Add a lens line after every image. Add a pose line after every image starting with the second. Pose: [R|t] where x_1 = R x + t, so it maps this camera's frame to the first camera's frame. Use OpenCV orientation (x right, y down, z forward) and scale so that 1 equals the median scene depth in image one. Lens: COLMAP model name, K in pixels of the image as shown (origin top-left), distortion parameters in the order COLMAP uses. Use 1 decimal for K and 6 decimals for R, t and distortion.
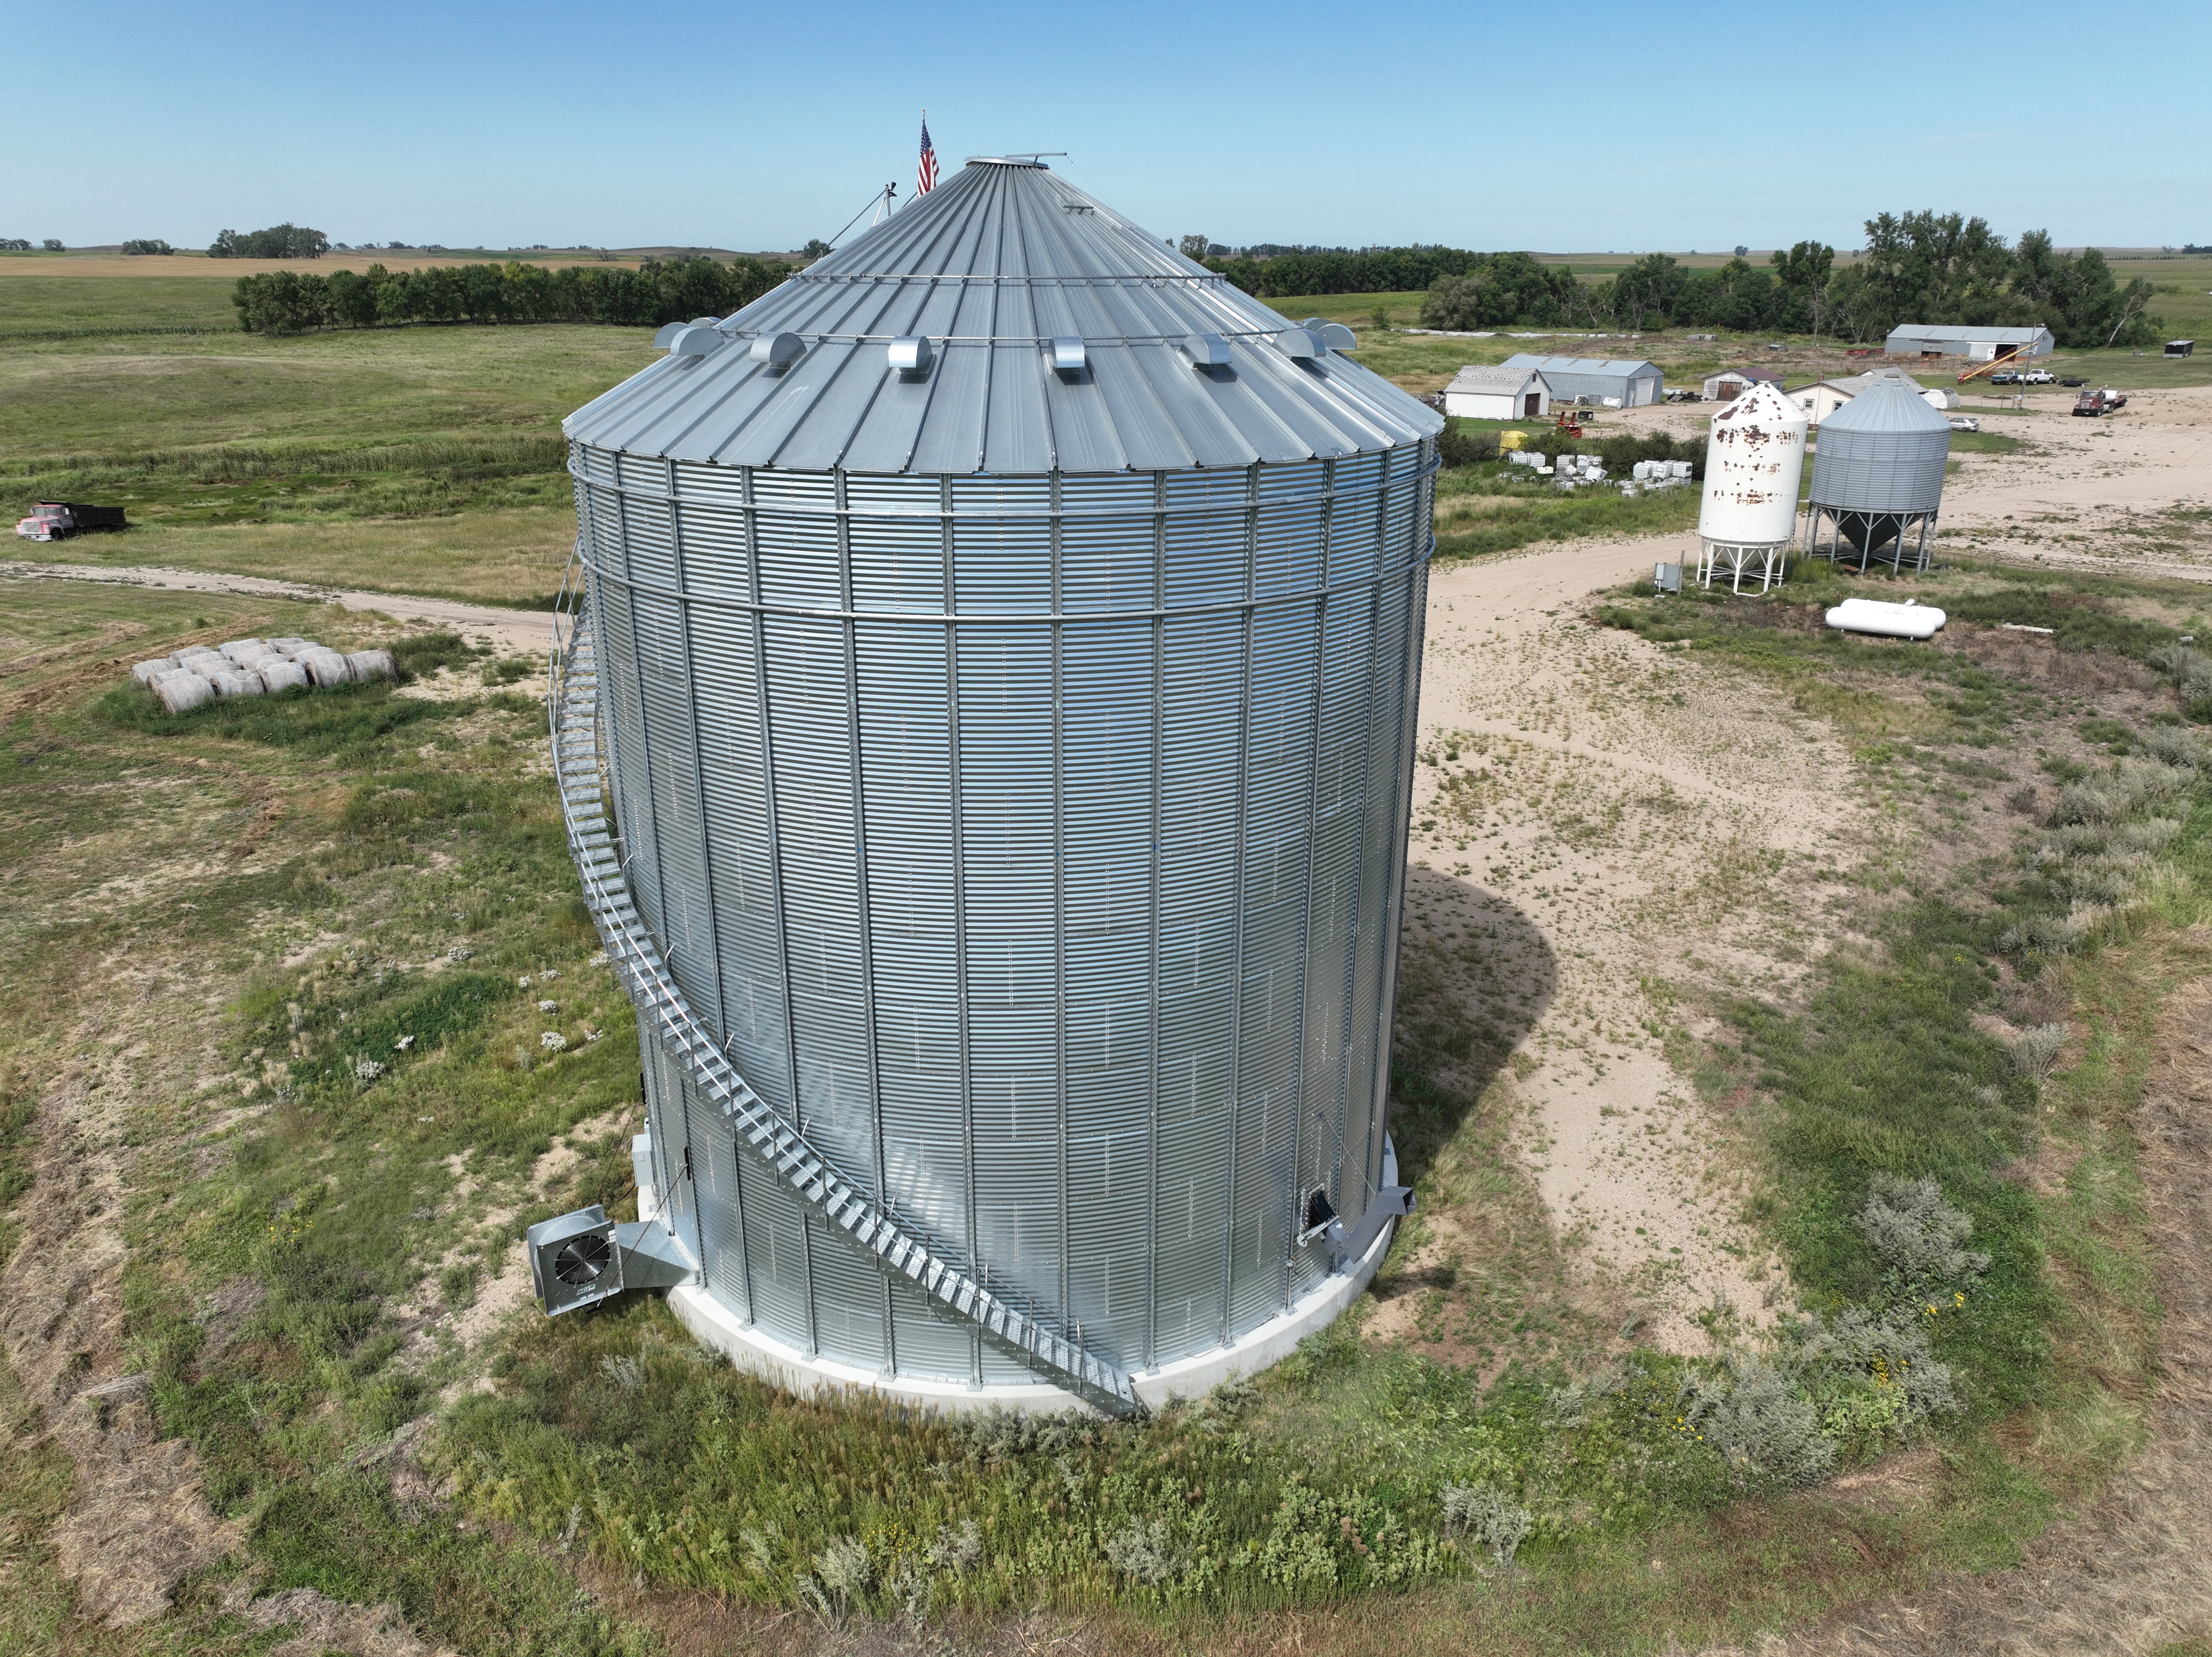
lens RADIAL K [[1548.1, 0, 1106.1], [0, 1548.1, 828.2], [0, 0, 1]] dist [0.003121, 0.008111]
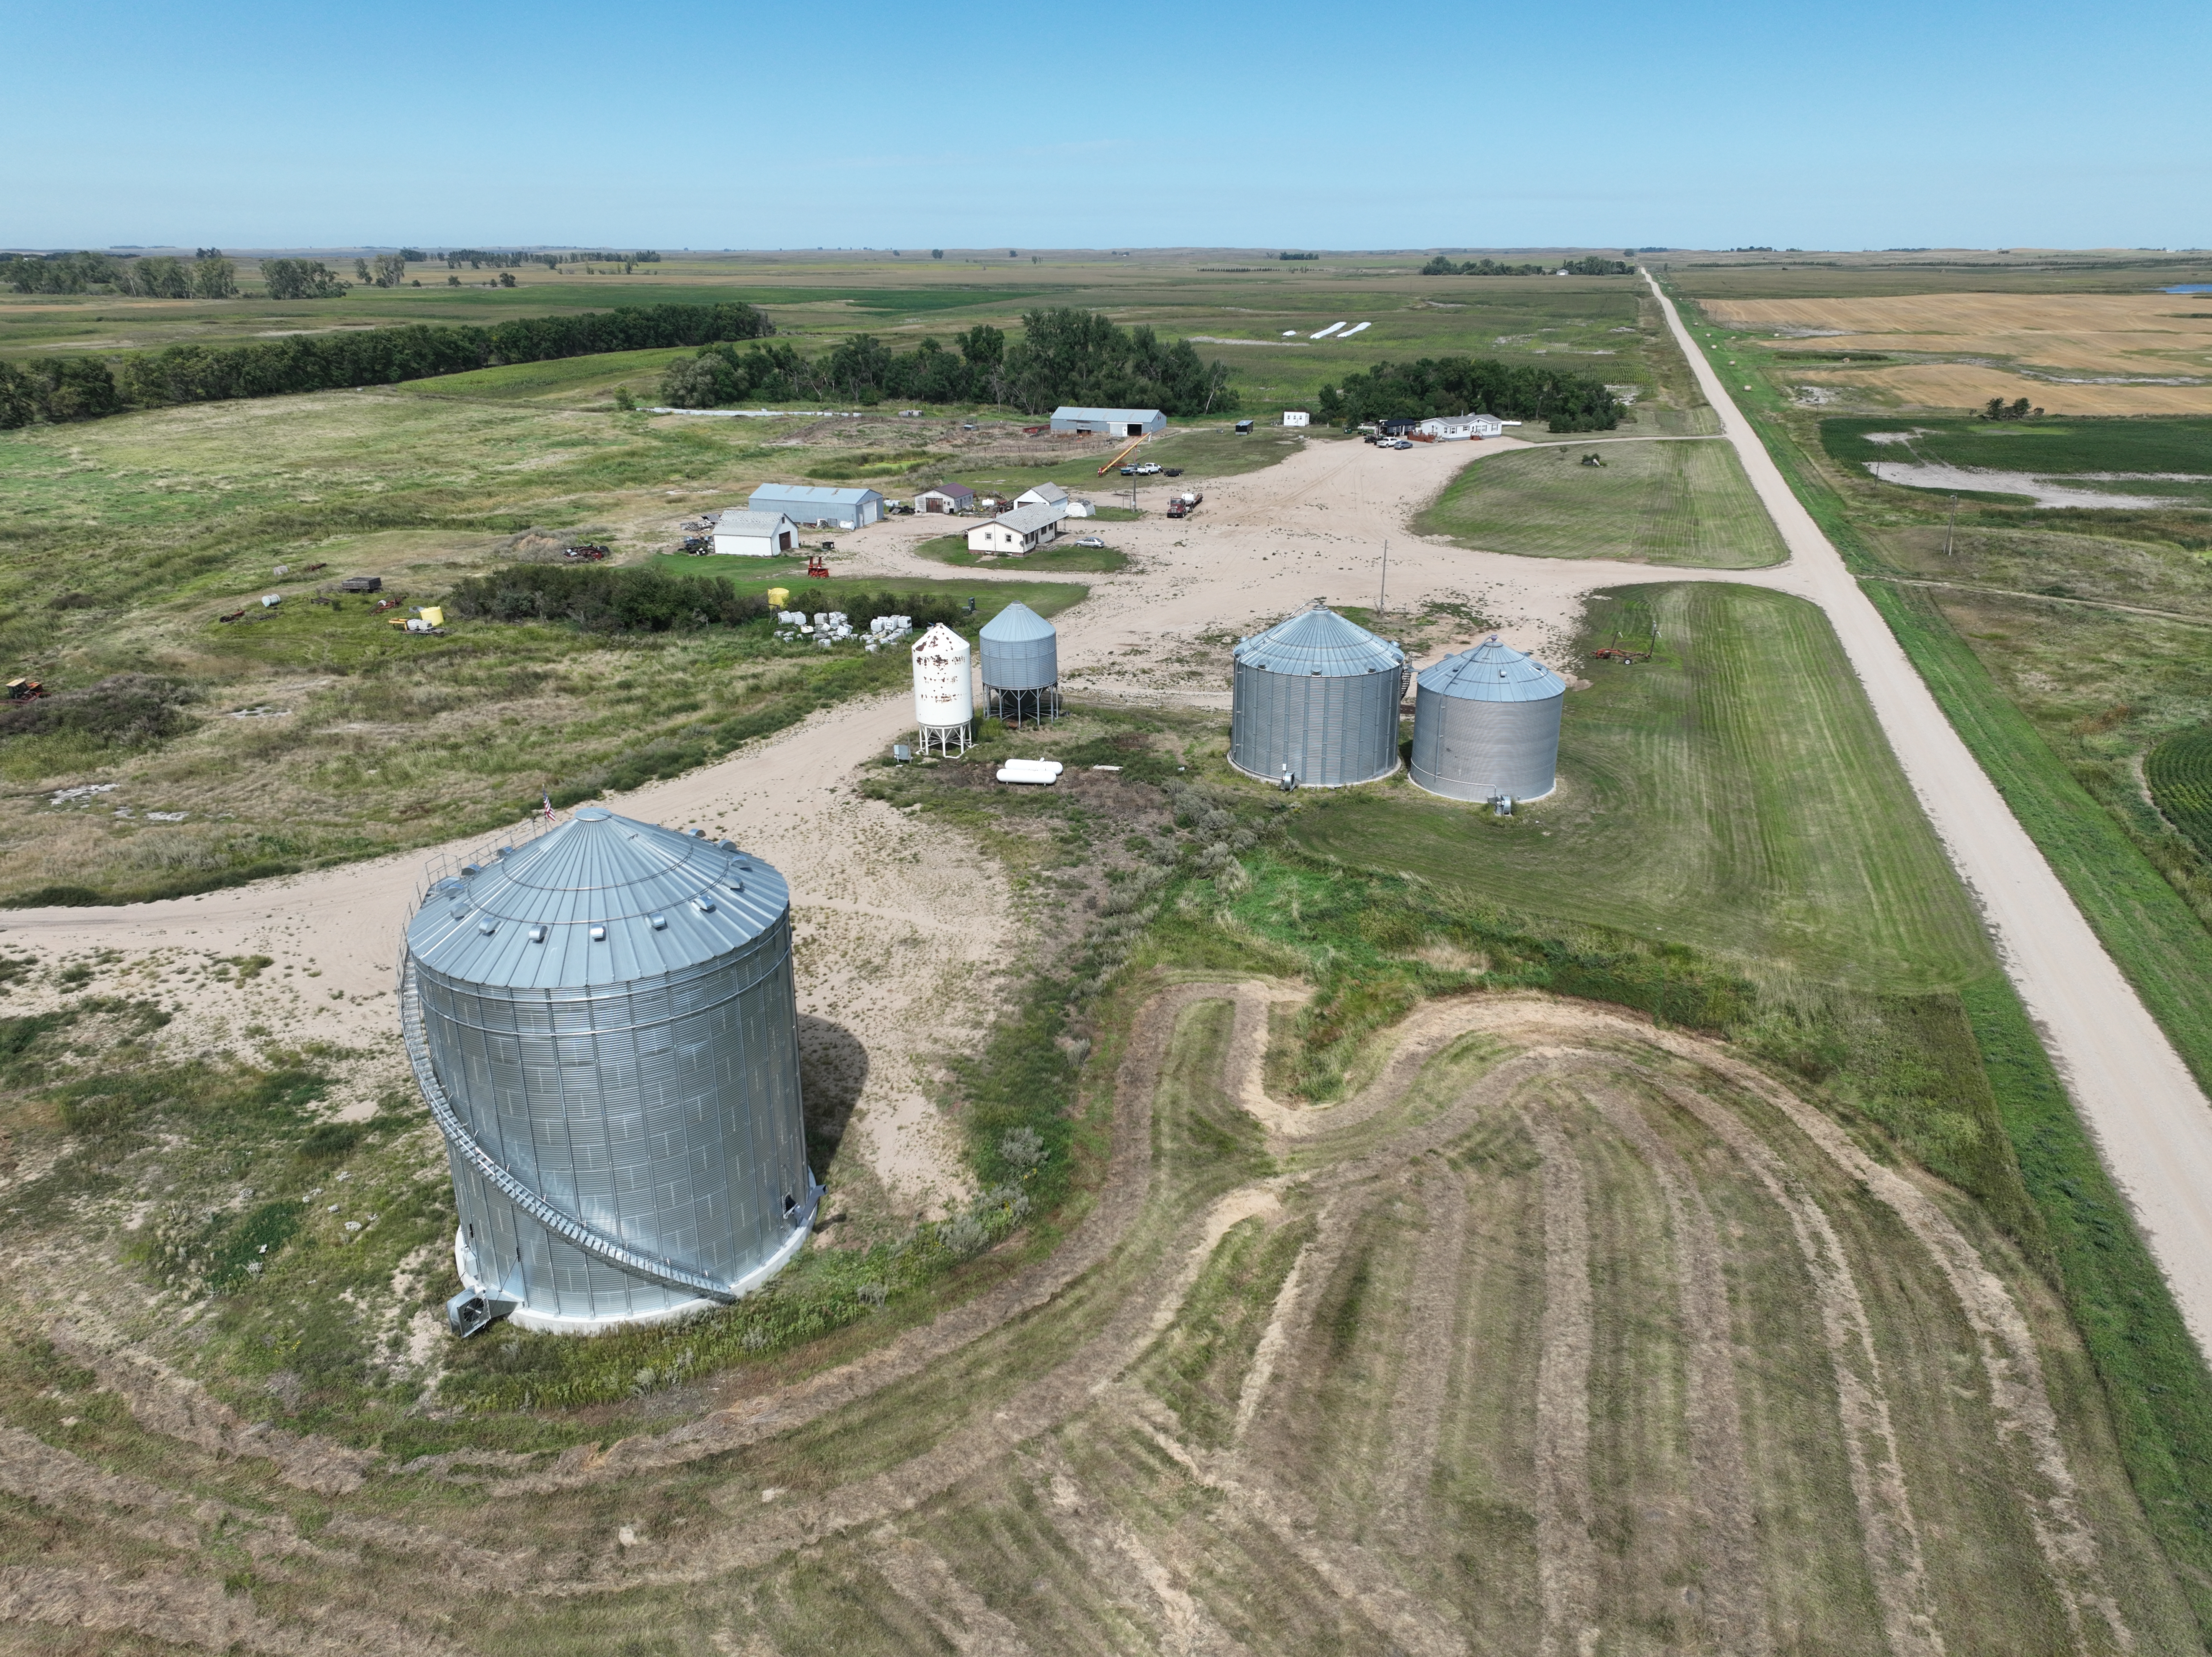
lens RADIAL K [[1548.1, 0, 1107.1], [0, 1548.1, 829.9], [0, 0, 1]] dist [0.003121, 0.008111]
pose [[0.892584, -0.159705, 0.421650, -0.200117], [0.157592, 0.986689, 0.040116, -0.201201], [-0.422444, 0.030642, 0.905871, -0.823268]]
